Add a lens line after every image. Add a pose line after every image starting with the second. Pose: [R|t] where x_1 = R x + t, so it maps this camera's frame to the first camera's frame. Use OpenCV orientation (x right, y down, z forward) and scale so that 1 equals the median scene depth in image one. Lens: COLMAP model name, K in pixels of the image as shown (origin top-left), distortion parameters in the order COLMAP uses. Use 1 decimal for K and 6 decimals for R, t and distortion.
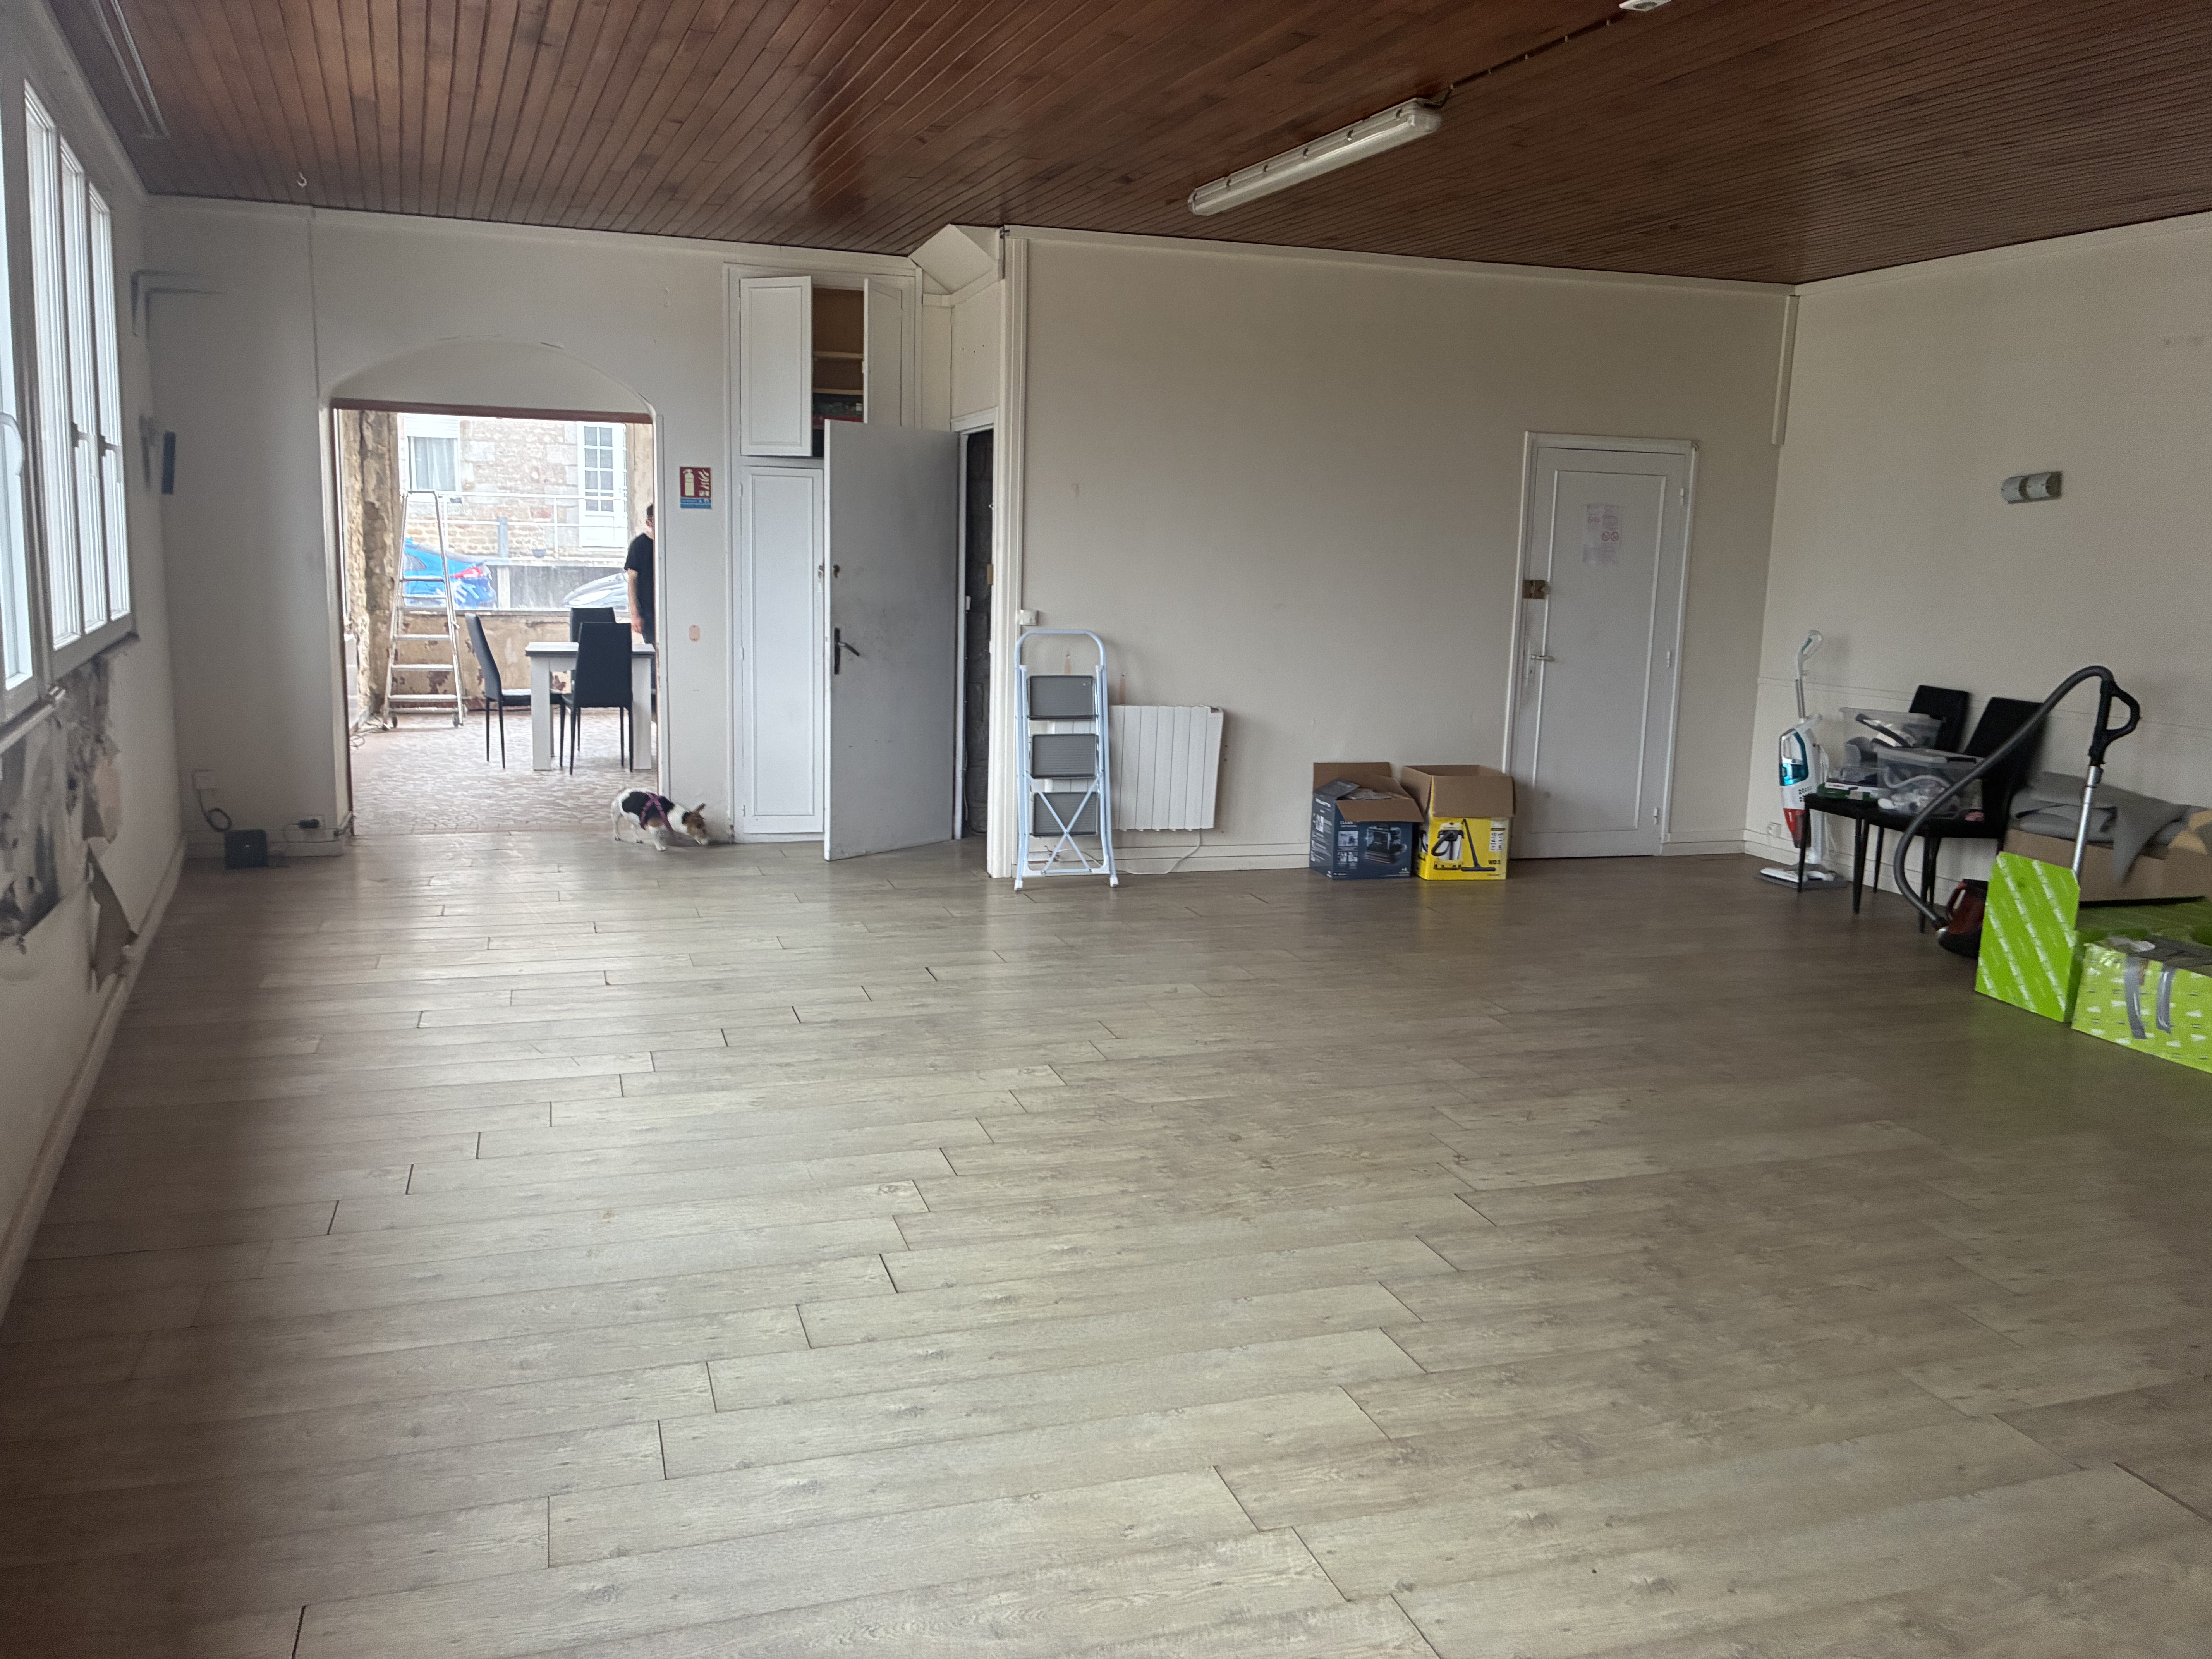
lens RADIAL K [[1701.3, 0, 1104.7], [0, 1701.3, 826.3], [0, 0, 1]] dist [0.010680, 0.000273]
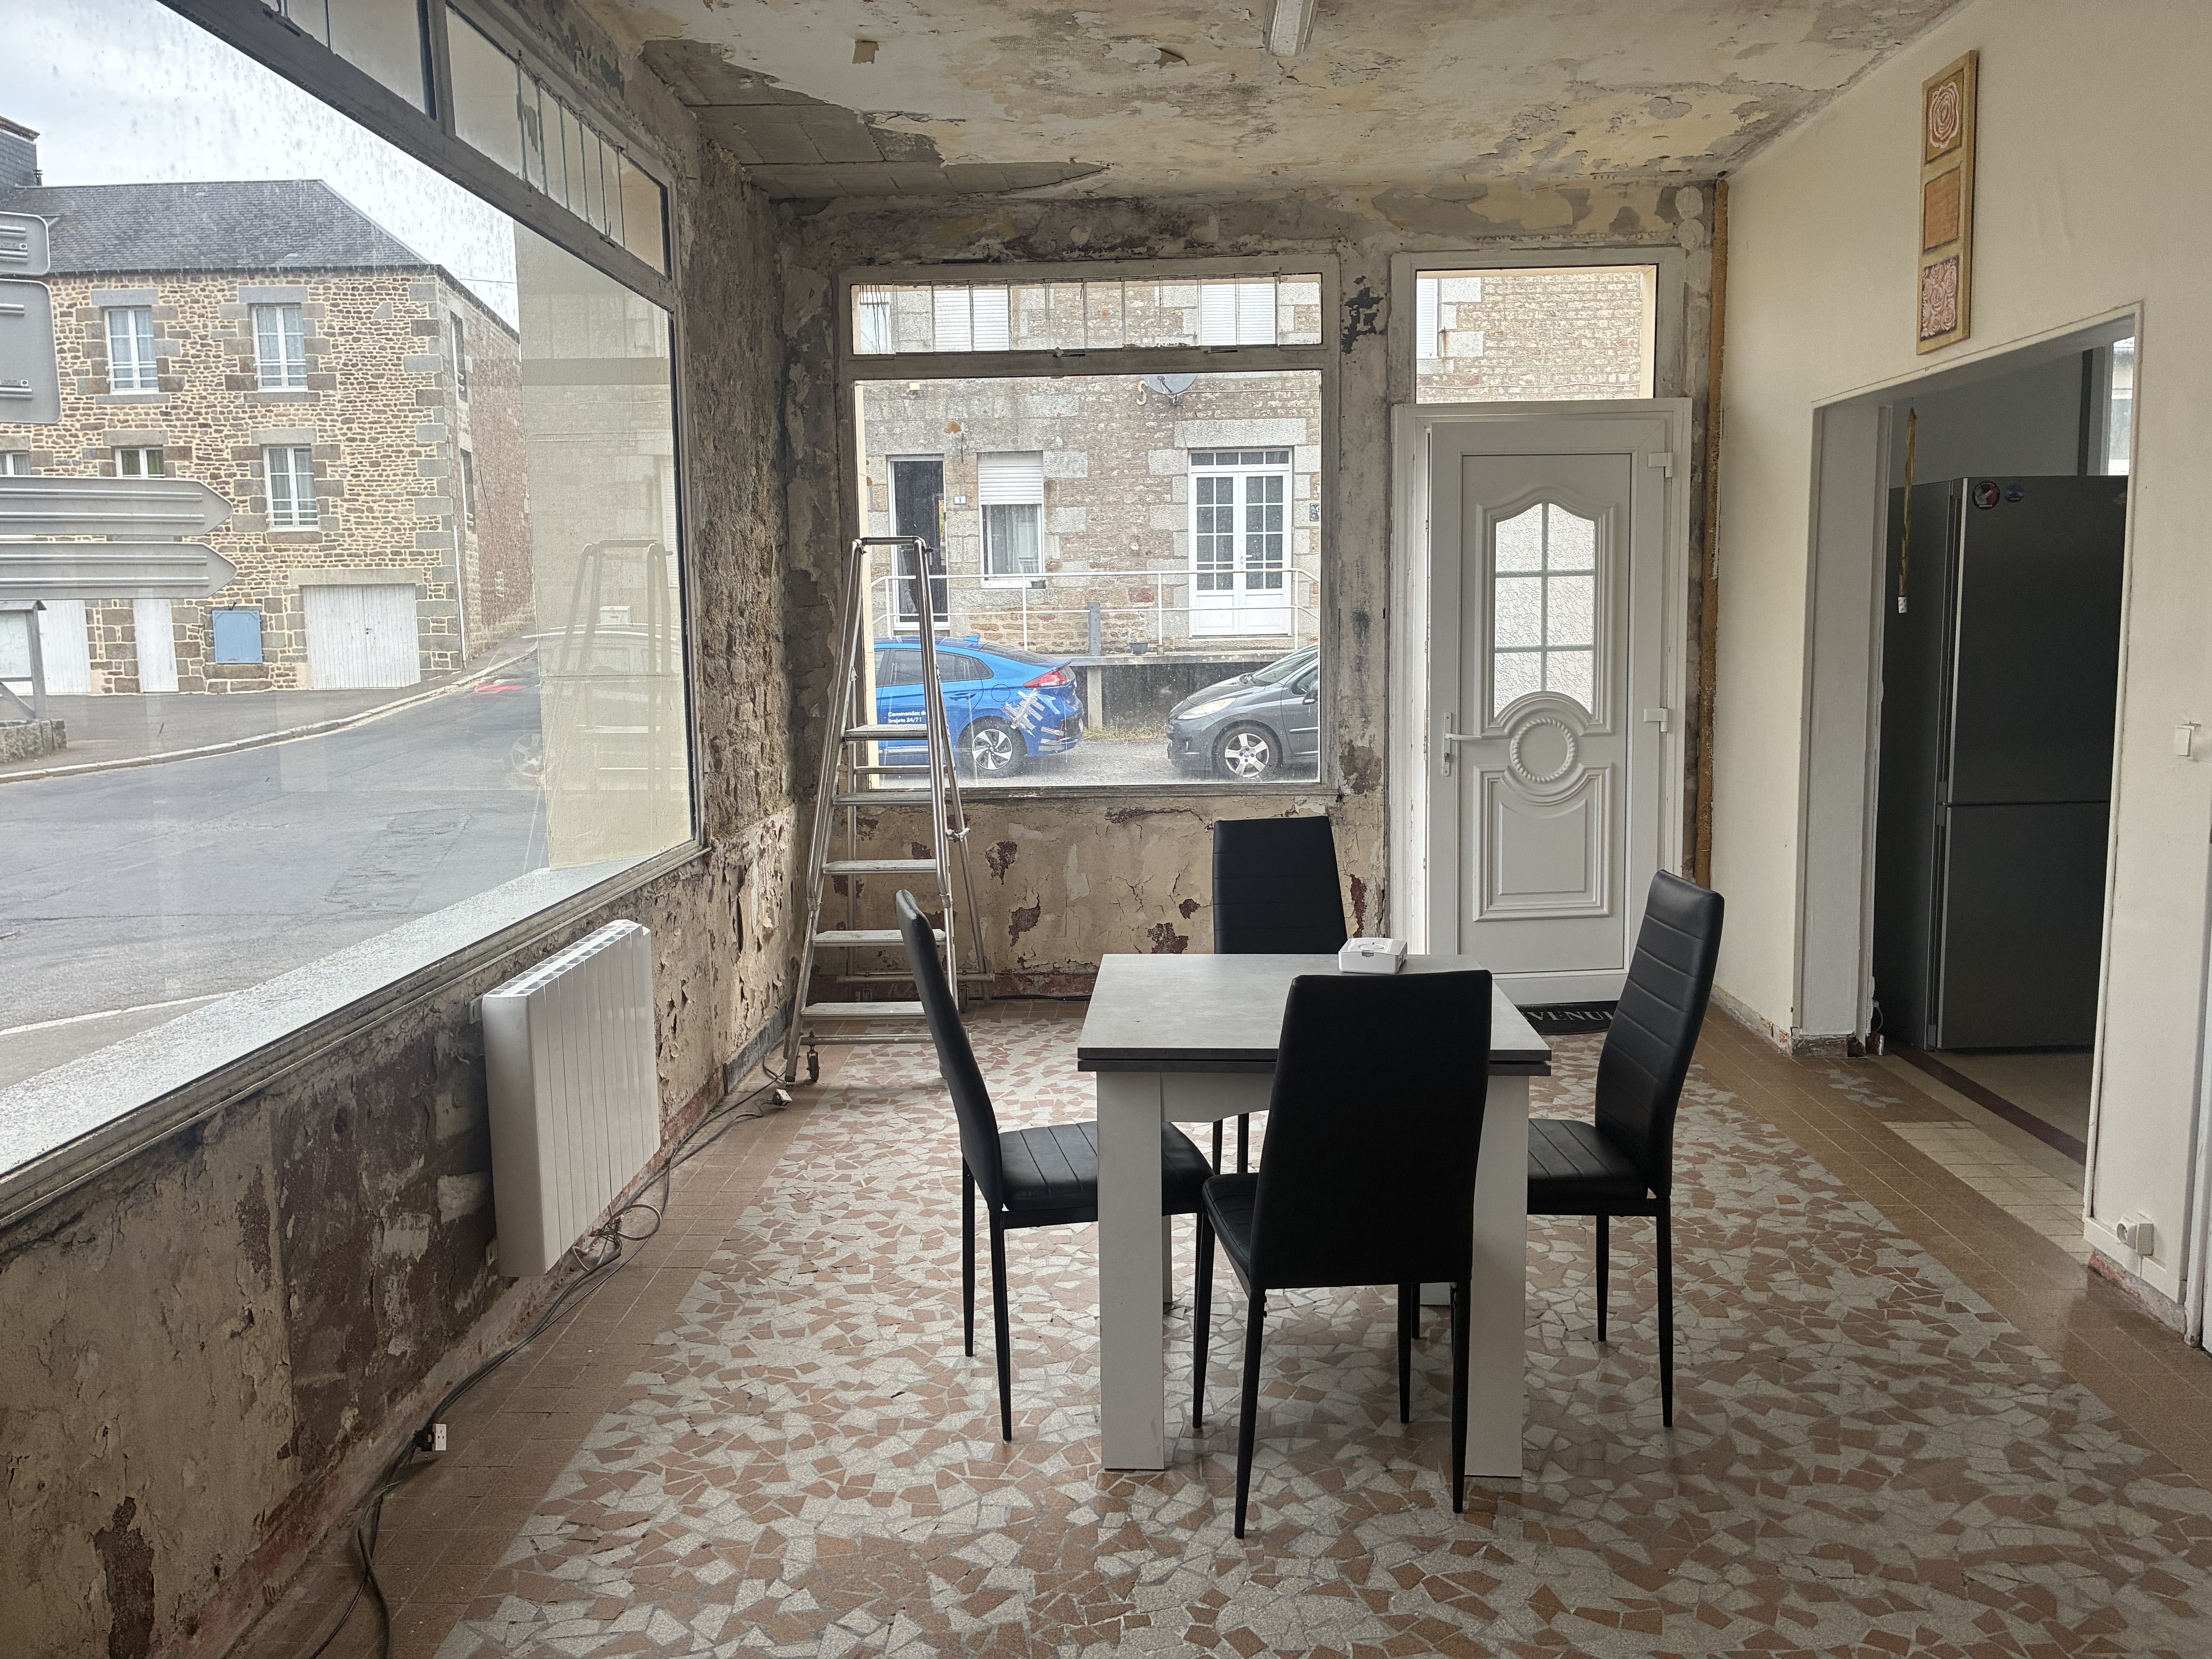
lens RADIAL K [[1676.4, 0, 1110.6], [0, 1676.4, 829.0], [0, 0, 1]] dist [0.054255, -0.072341]
pose [[0.943812, -0.002233, -0.330476, -0.319935], [-0.011320, 0.999172, -0.039081, -0.165677], [0.330290, 0.040627, 0.943005, 0.970094]]
